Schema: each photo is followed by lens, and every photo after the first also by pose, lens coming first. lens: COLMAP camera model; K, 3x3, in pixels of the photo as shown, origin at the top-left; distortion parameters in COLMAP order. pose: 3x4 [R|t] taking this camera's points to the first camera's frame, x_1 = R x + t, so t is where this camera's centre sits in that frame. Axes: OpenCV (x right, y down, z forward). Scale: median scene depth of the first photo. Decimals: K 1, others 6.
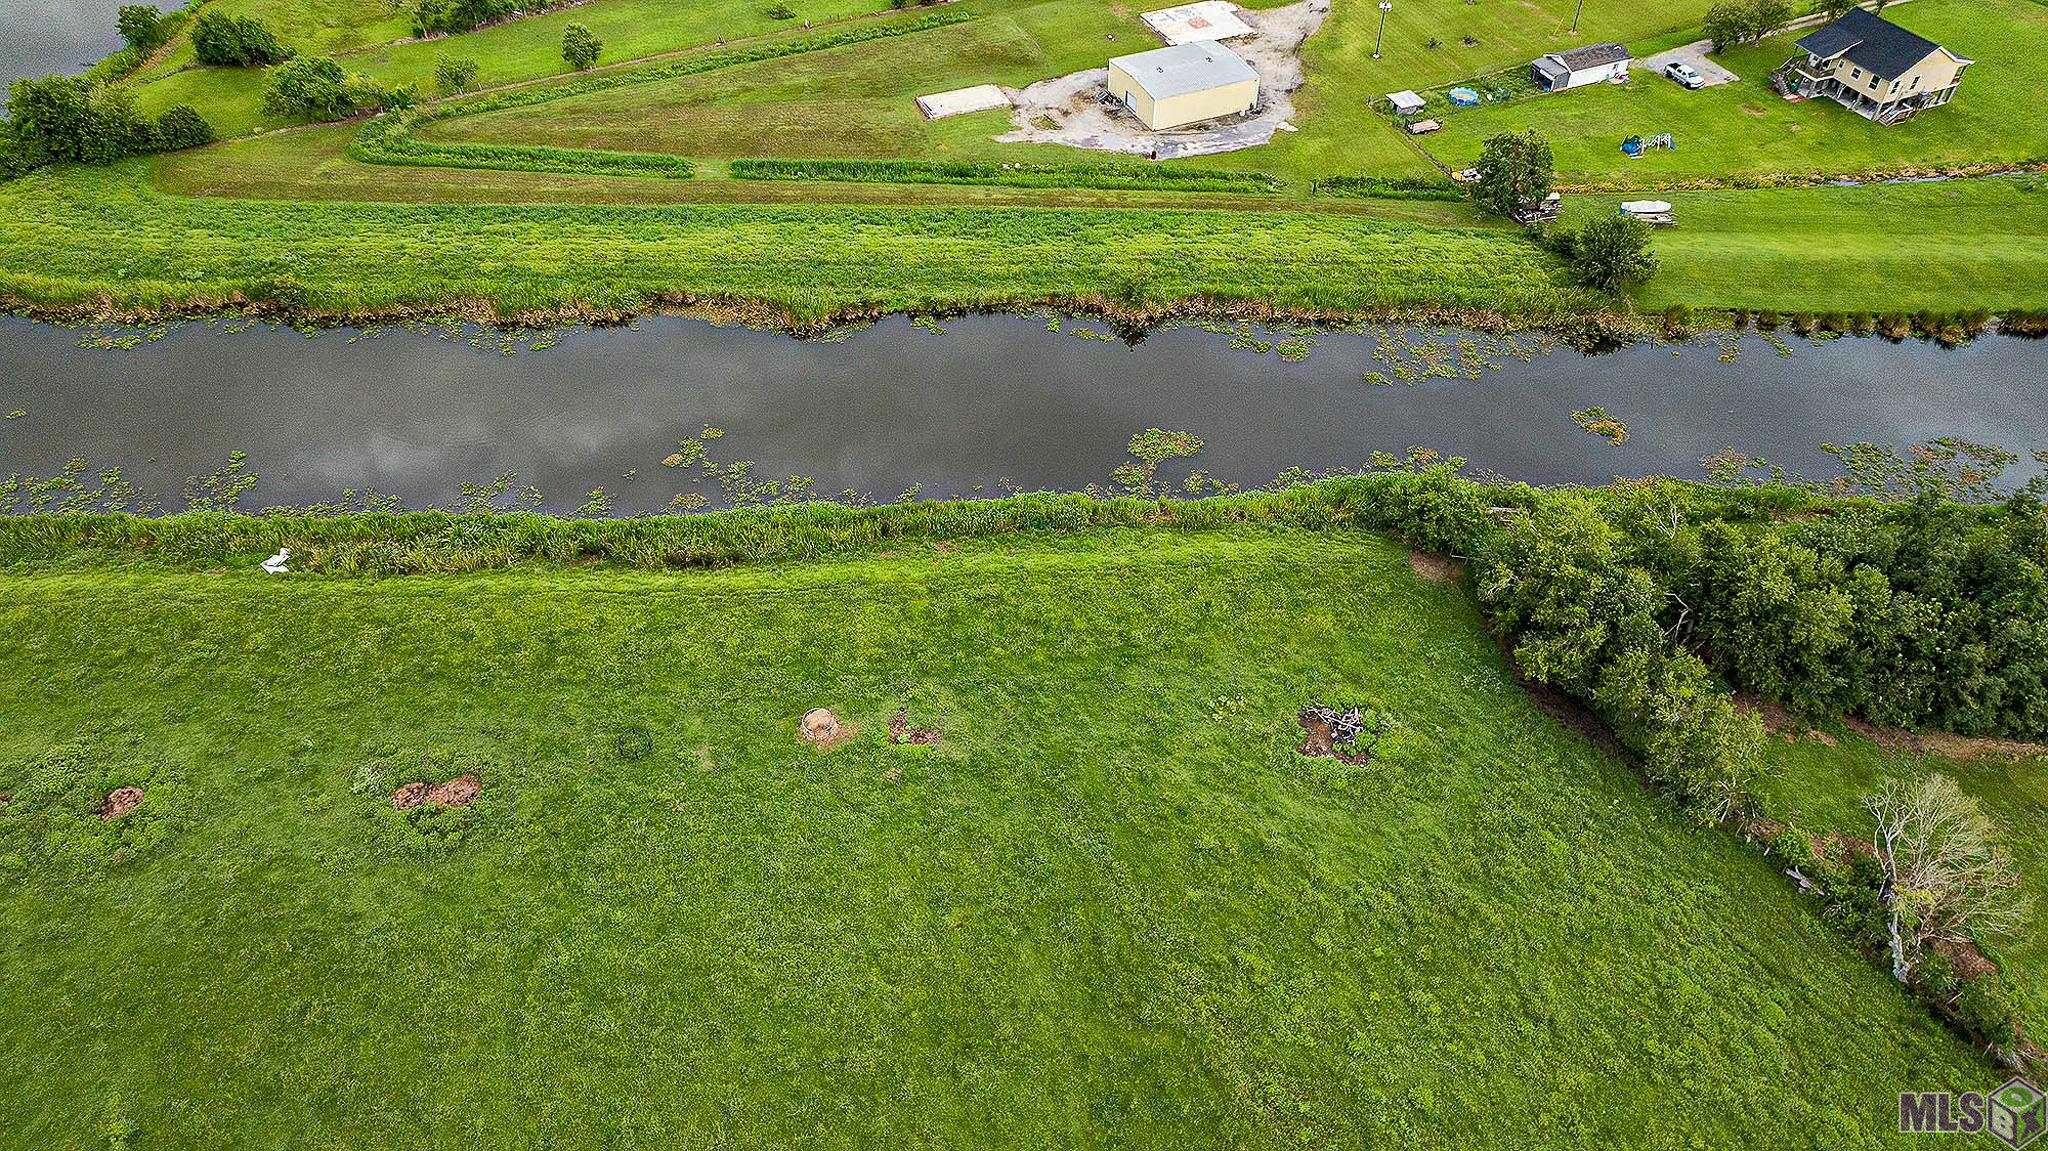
lens RADIAL K [[1434.4, 0, 1020.2], [0, 1434.4, 578.3], [0, 0, 1]] dist [-0.042437, 0.049604]
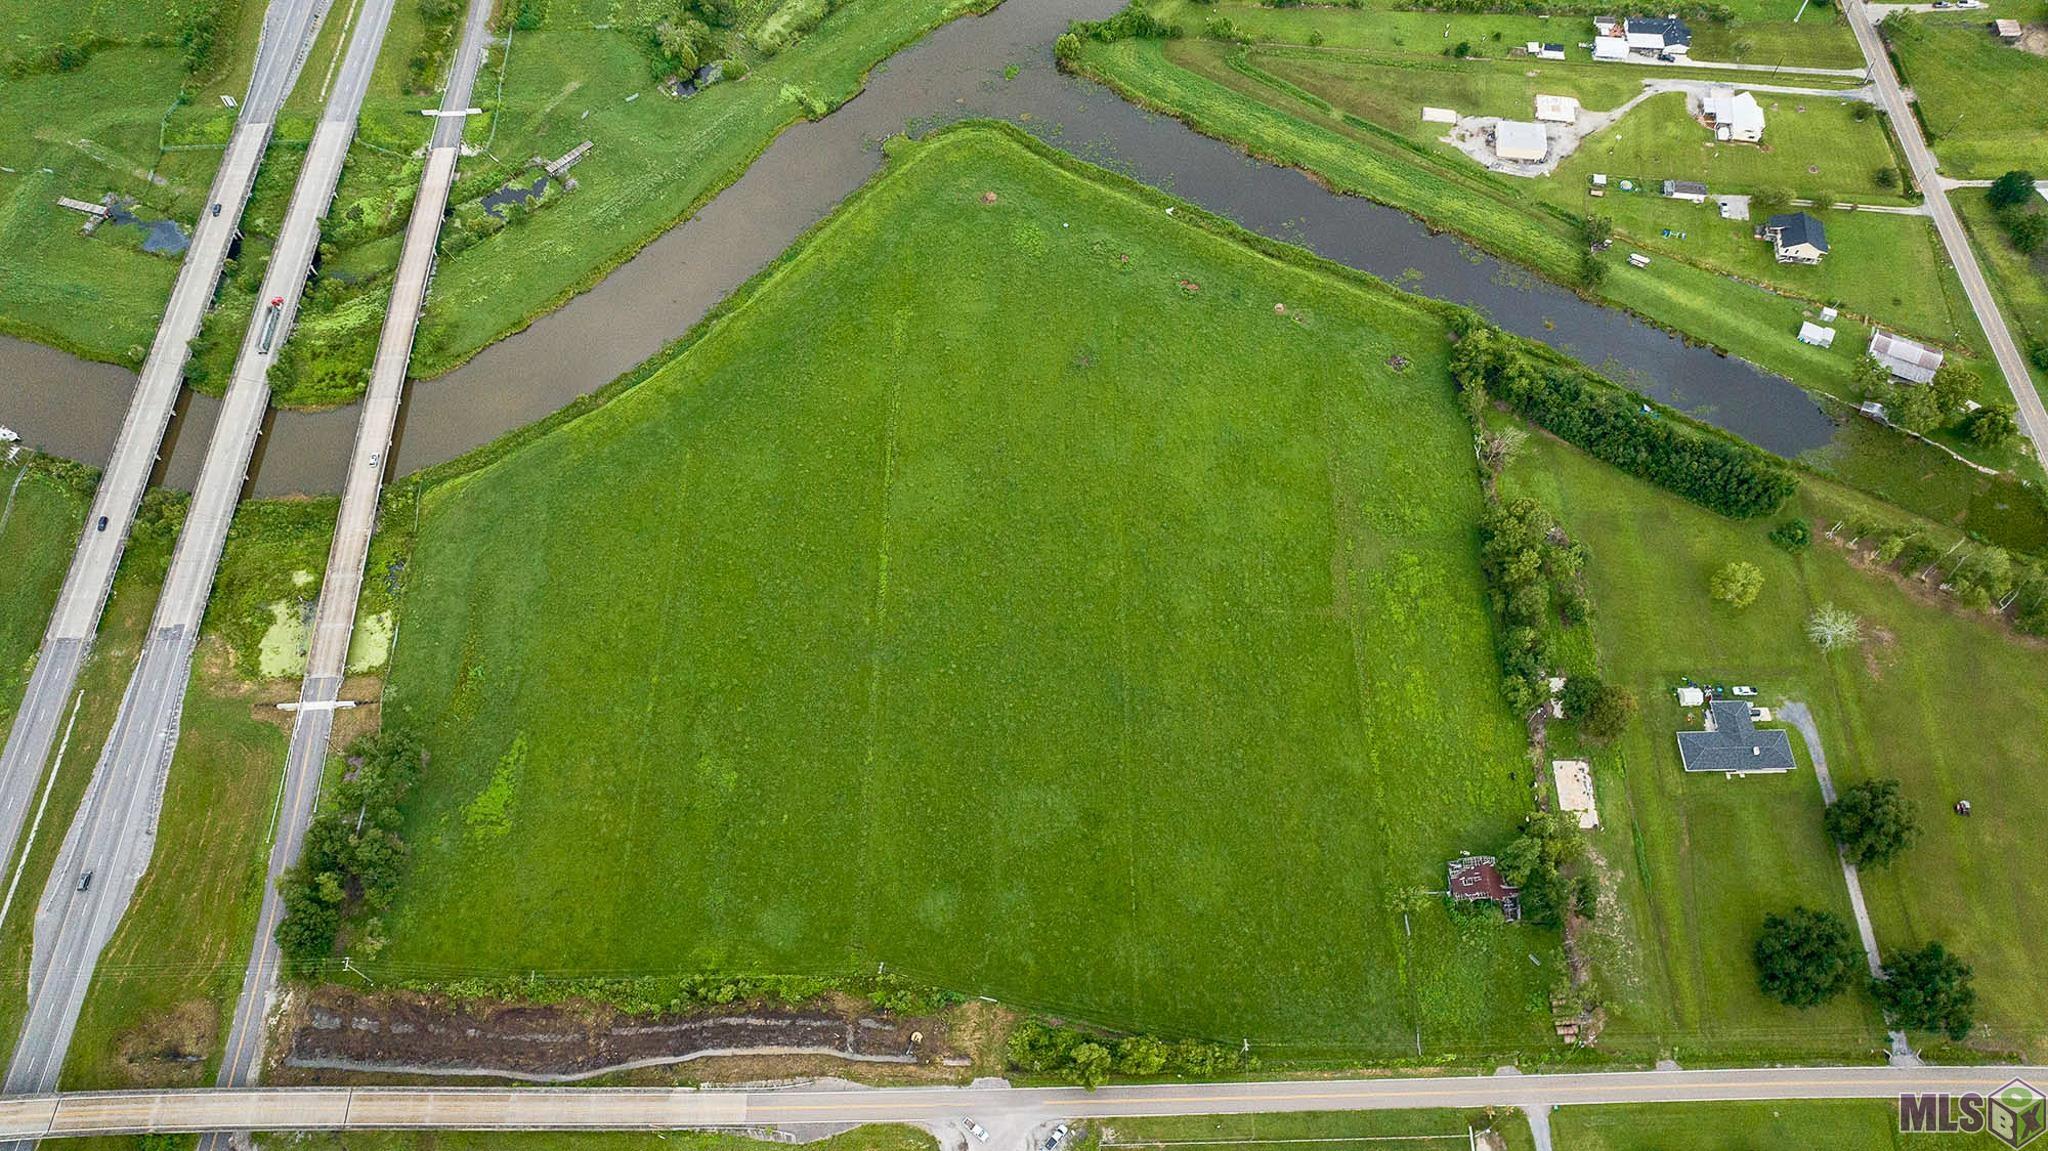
lens RADIAL K [[1434.4, 0, 1029.7], [0, 1434.4, 576.5], [0, 0, 1]] dist [-0.042437, 0.049604]
pose [[0.850522, 0.451550, -0.269658, 0.618881], [-0.363011, 0.875013, 0.320273, -0.240806], [0.380574, -0.174511, 0.908135, -2.738379]]
